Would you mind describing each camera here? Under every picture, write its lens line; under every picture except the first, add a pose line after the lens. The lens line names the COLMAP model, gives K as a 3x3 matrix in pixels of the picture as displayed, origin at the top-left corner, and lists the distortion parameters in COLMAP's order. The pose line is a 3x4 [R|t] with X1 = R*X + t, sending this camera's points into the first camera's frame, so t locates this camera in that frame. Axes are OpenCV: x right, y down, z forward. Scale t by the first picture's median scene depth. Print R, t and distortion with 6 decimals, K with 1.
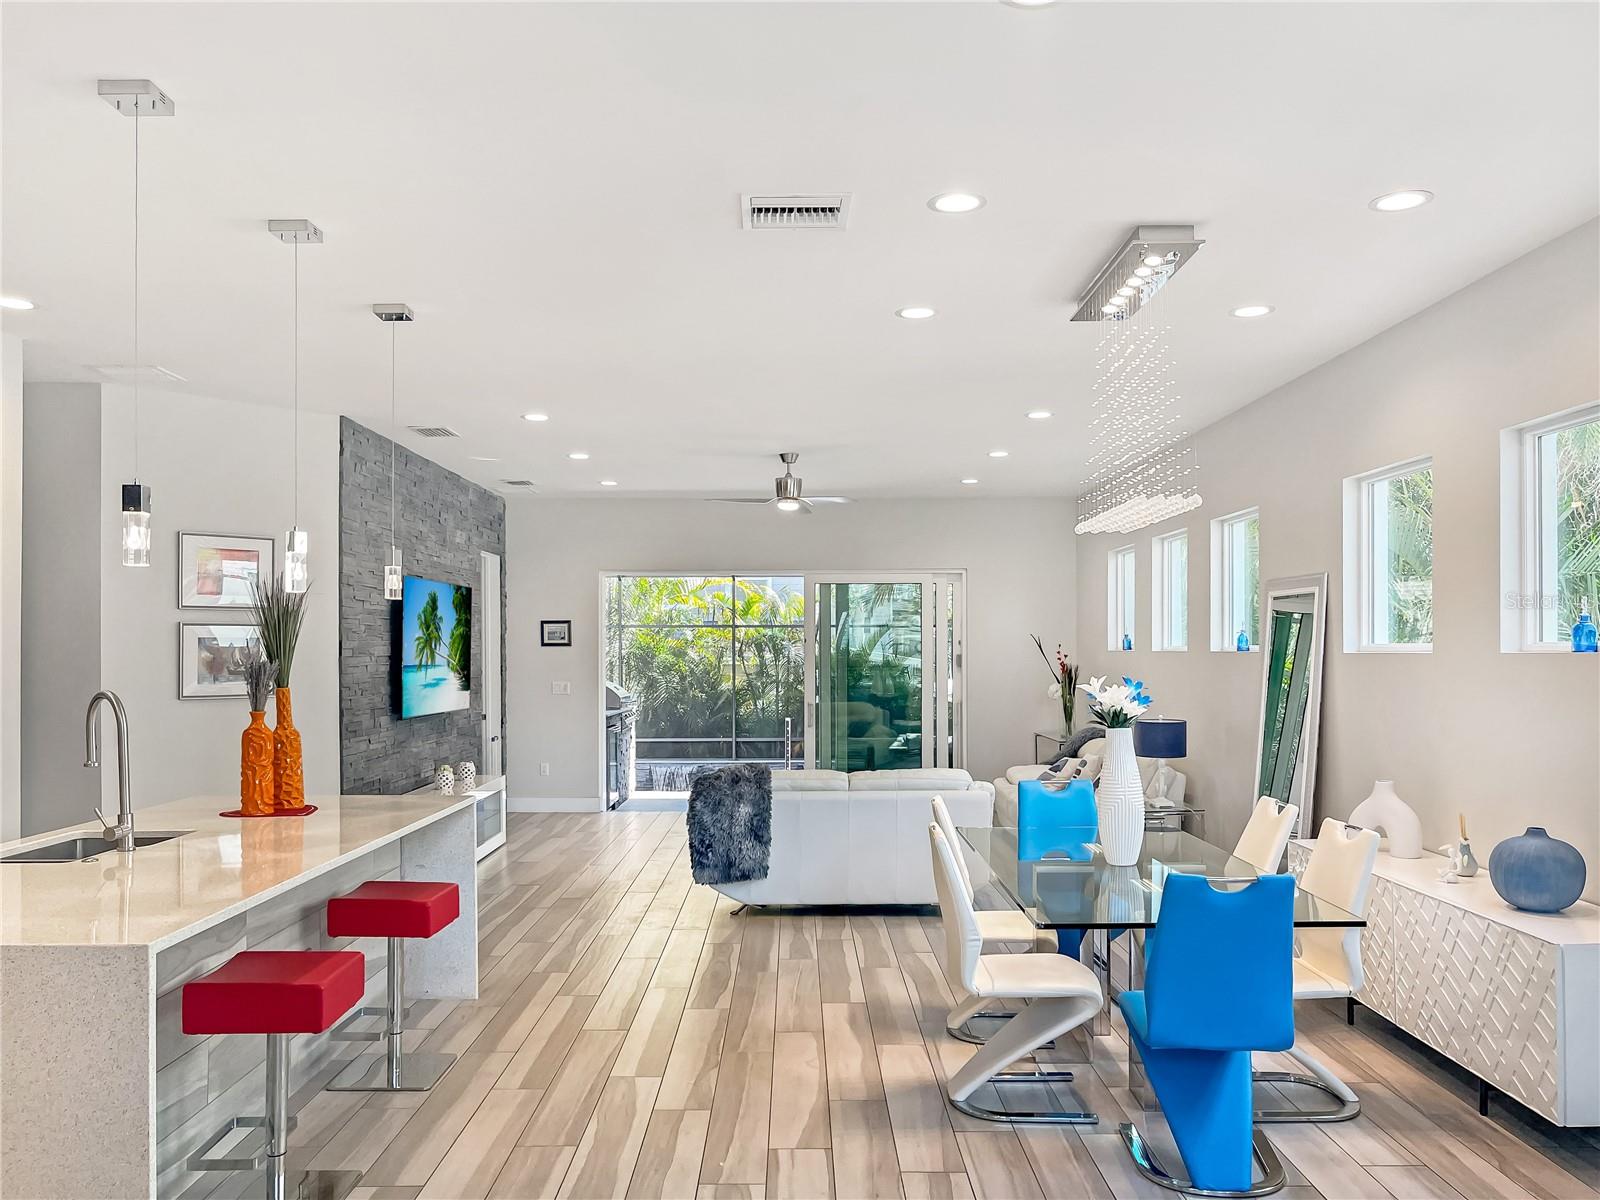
lens RADIAL K [[1254.8, 0, 769.4], [0, 1254.8, 634.8], [0, 0, 1]] dist [-0.057102, 0.096143]
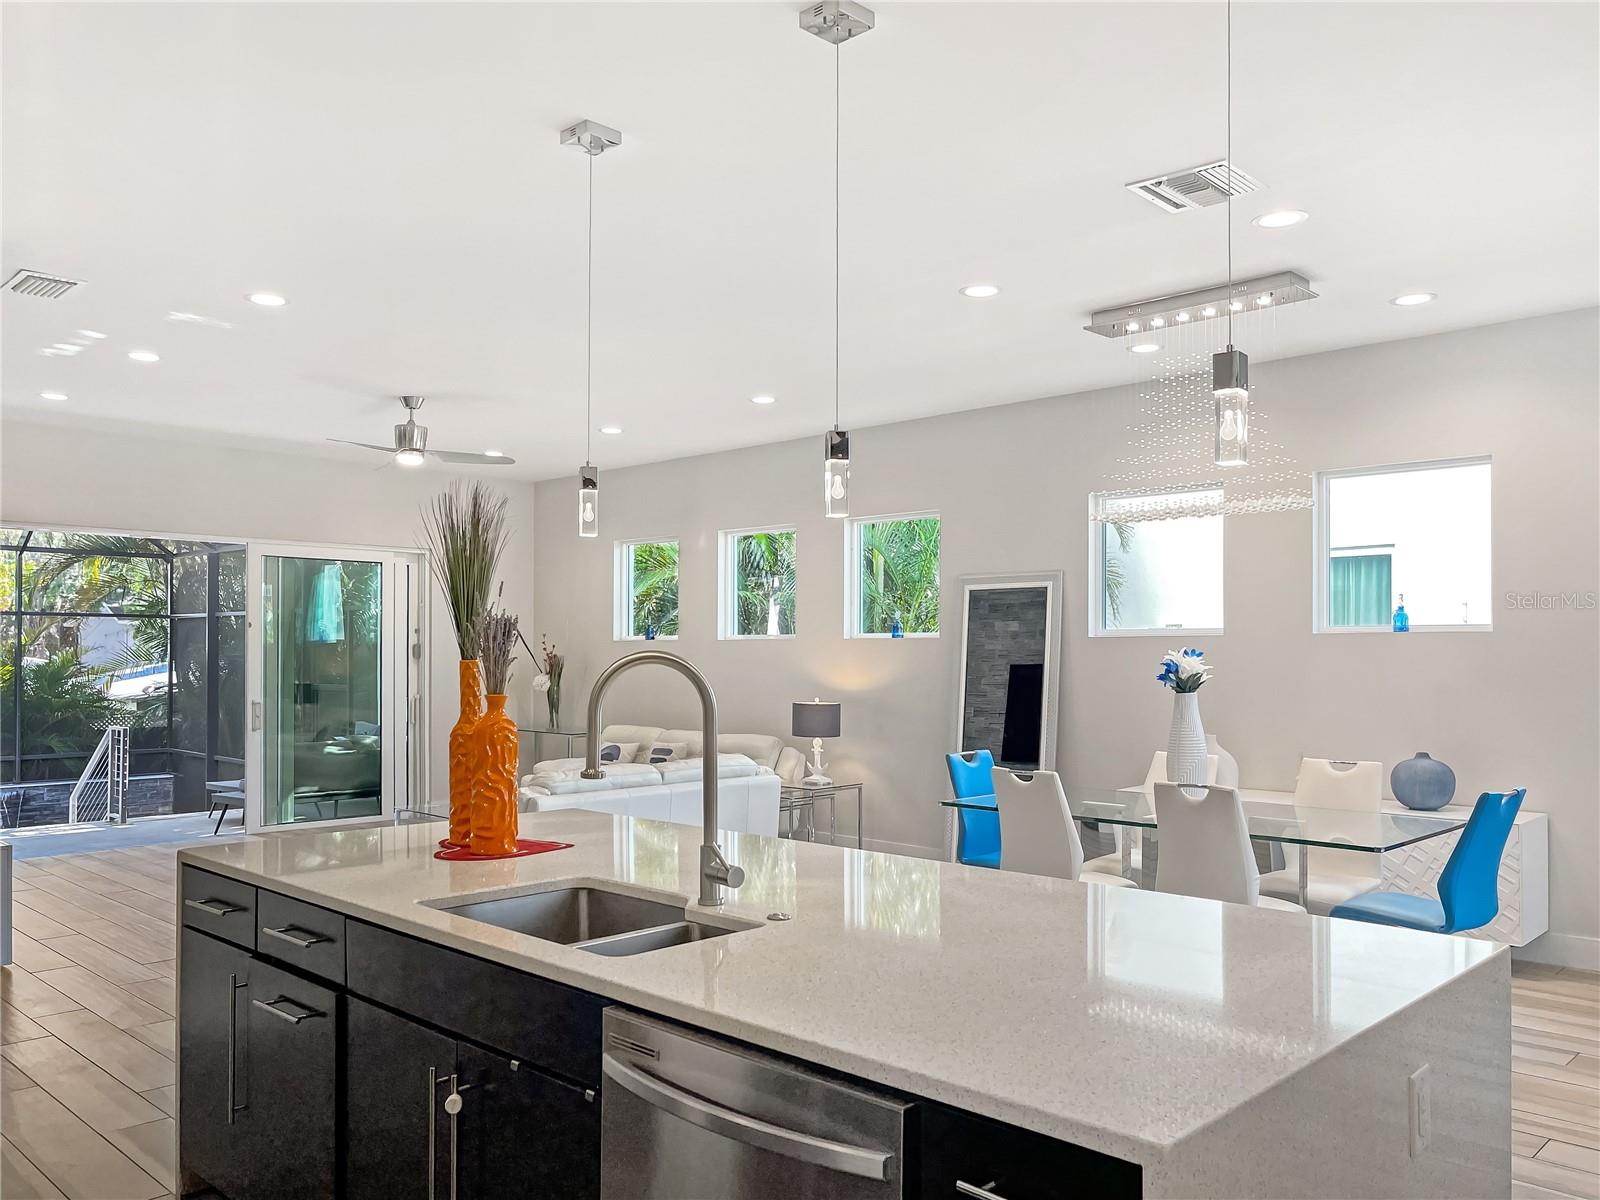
lens RADIAL K [[1254.8, 0, 805.3], [0, 1254.8, 600.1], [0, 0, 1]] dist [-0.057102, 0.096143]
pose [[0.669010, 0.036085, 0.742377, -0.422879], [-0.012920, 0.999234, -0.036927, 0.018096], [-0.743141, 0.015113, 0.668964, 0.250782]]
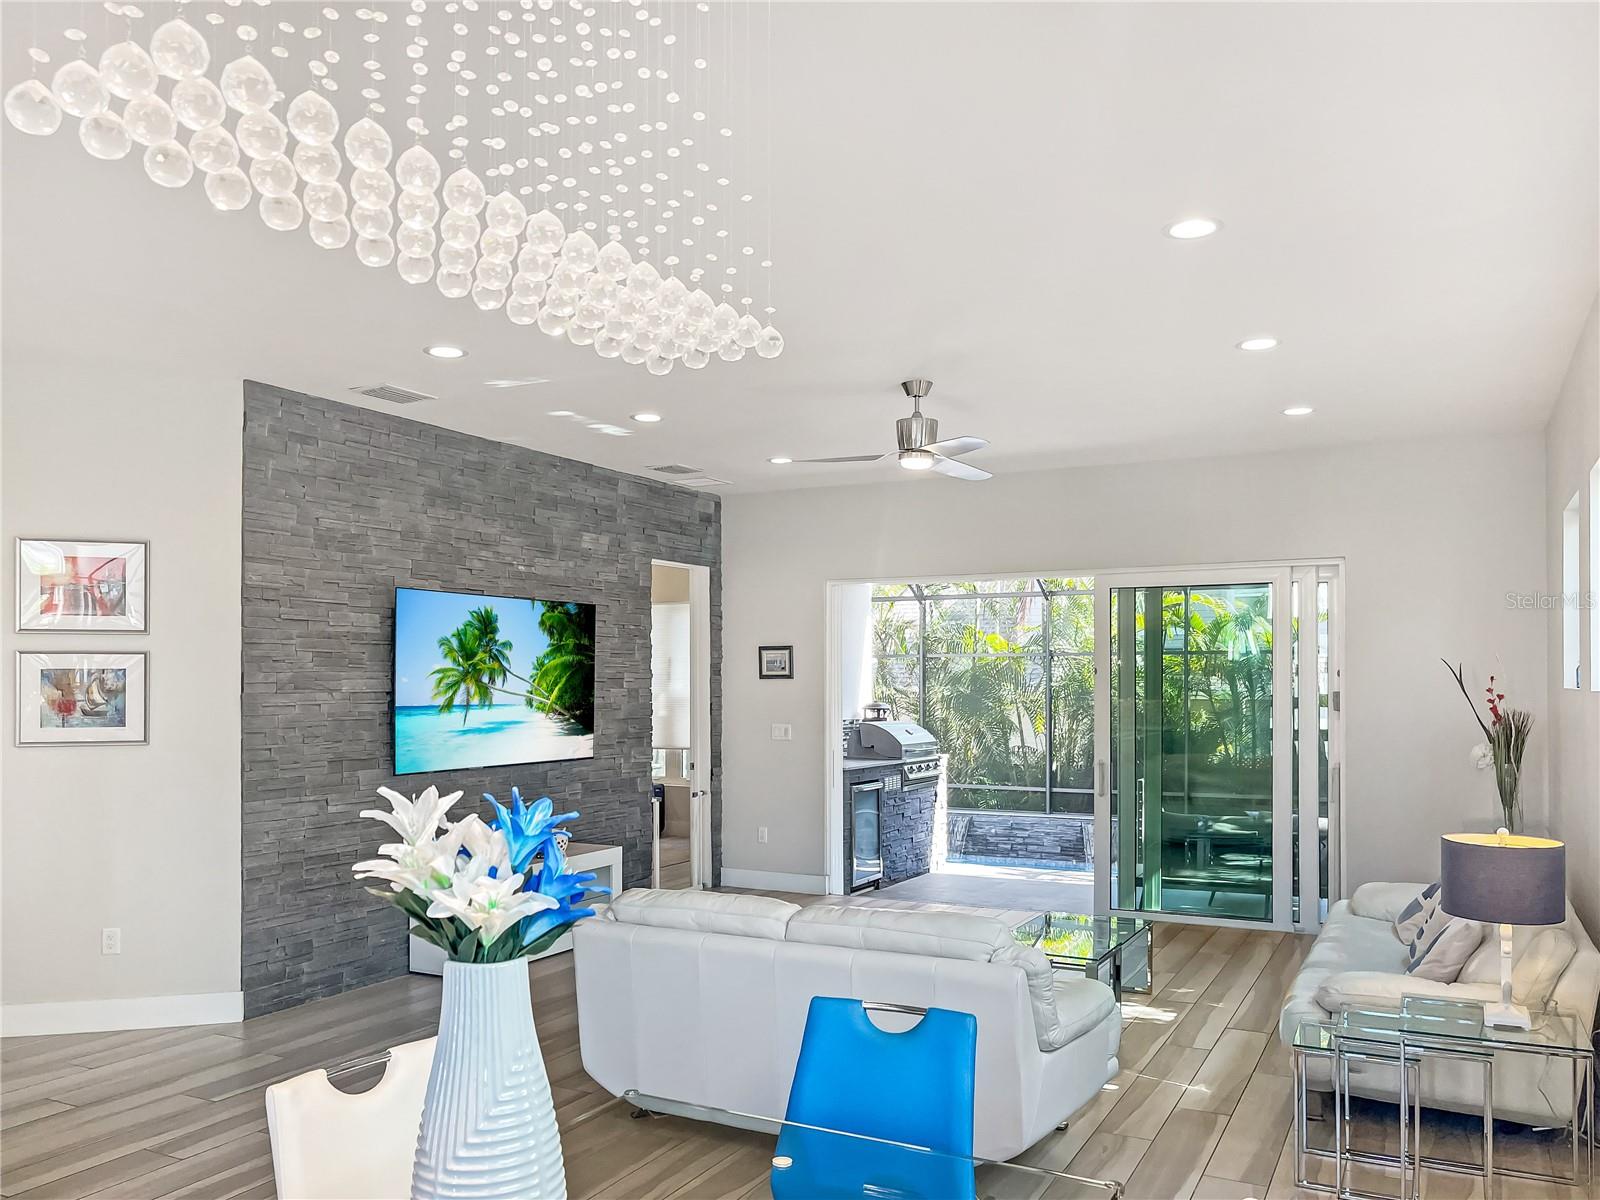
lens RADIAL K [[1254.8, 0, 757.4], [0, 1254.8, 668.4], [0, 0, 1]] dist [-0.057102, 0.096143]
pose [[0.880078, -0.004252, -0.474811, 0.249509], [0.005063, 0.999987, 0.000429, 0.002615], [0.474803, -0.002781, 0.880088, 0.392430]]
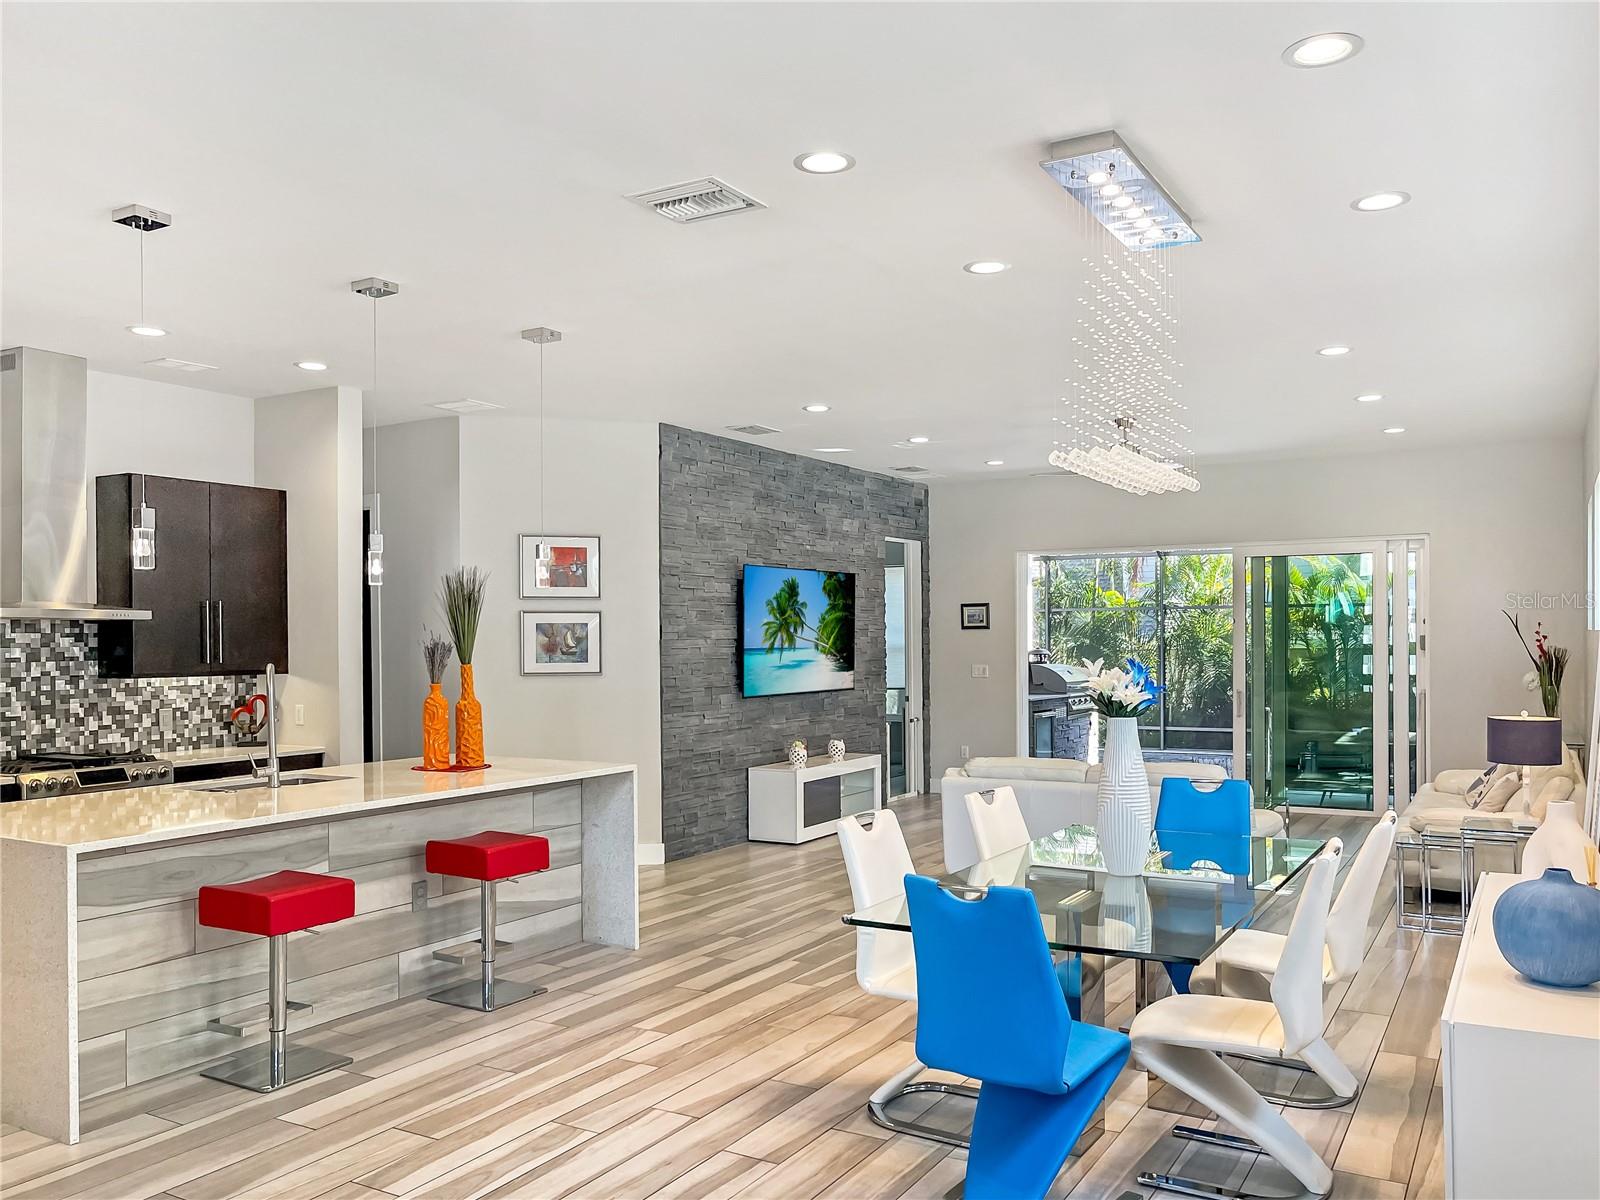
lens RADIAL K [[1254.8, 0, 774.2], [0, 1254.8, 653.7], [0, 0, 1]] dist [-0.057102, 0.096143]
pose [[0.858916, 0.001831, -0.512113, 0.265716], [0.011652, 0.999665, 0.023117, 0.004272], [0.511984, -0.025823, 0.858607, 0.071336]]
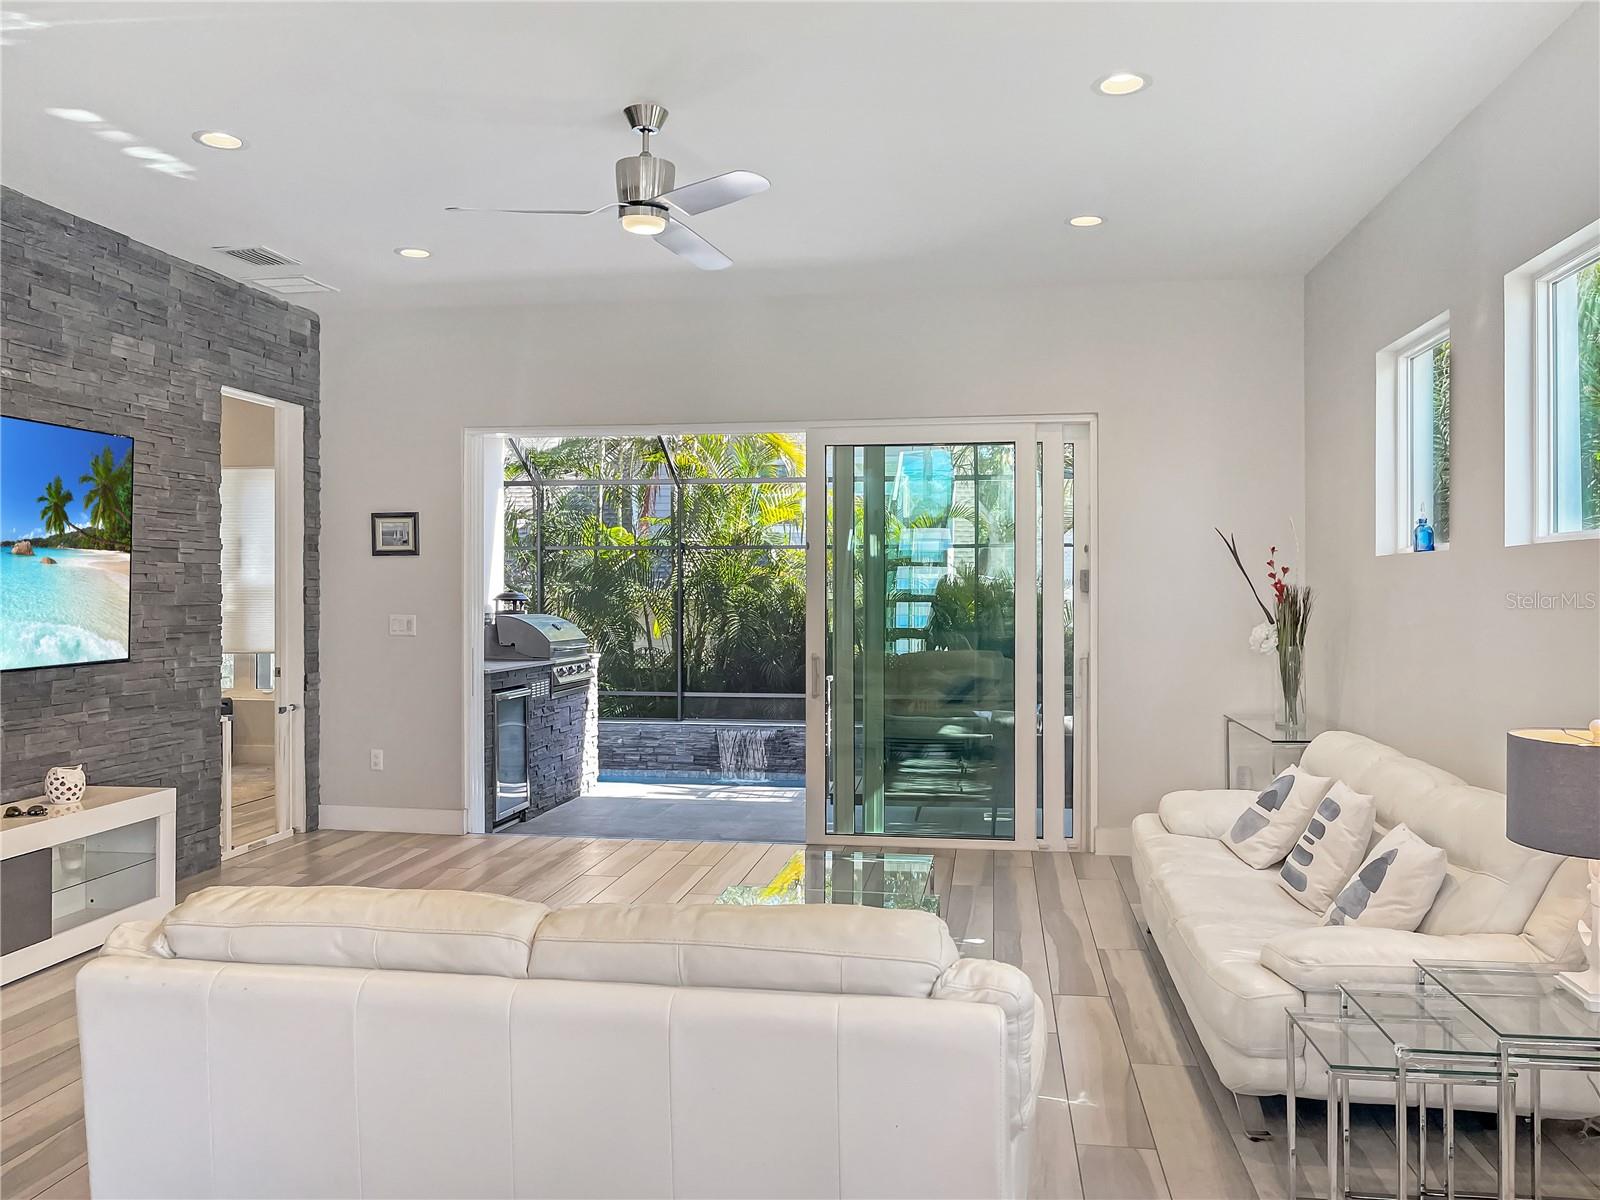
lens RADIAL K [[1254.8, 0, 783.1], [0, 1254.8, 587.7], [0, 0, 1]] dist [-0.057102, 0.096143]
pose [[0.989679, 0.002120, -0.143287, 0.128833], [-0.000762, 0.999954, 0.009529, 0.023850], [0.143301, -0.009321, 0.989635, 0.562192]]
